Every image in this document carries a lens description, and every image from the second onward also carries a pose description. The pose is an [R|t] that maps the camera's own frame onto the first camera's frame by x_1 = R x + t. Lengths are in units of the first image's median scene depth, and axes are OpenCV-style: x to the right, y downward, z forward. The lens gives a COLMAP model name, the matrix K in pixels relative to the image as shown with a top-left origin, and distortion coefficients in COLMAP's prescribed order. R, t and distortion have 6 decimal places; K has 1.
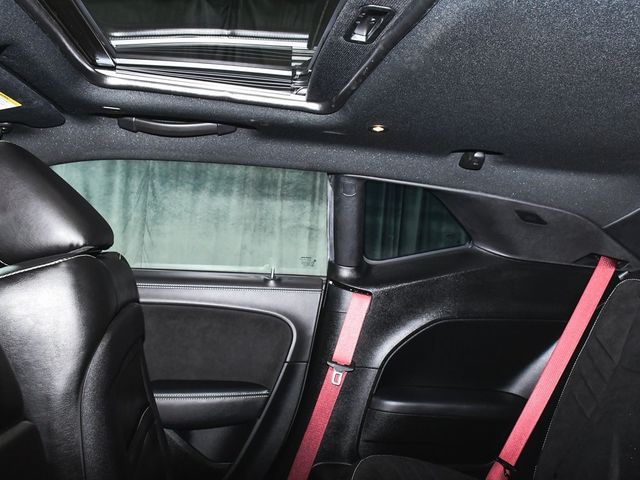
lens RADIAL K [[563.0, 0, 321.1], [0, 563.0, 239.0], [0, 0, 1]] dist [0.014287, 0.007167]
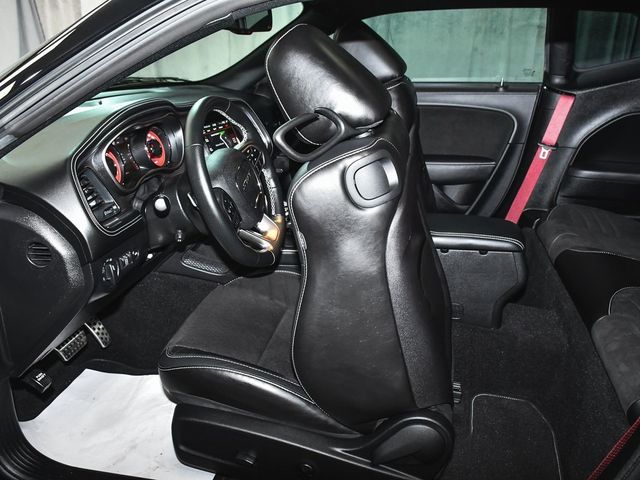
lens RADIAL K [[563.0, 0, 321.0], [0, 563.0, 237.1], [0, 0, 1]] dist [0.014287, 0.007167]
pose [[0.928309, 0.068341, -0.365476, 0.039064], [0.062884, 0.939944, 0.335487, -0.081194], [0.366454, -0.334418, 0.868260, -0.561086]]
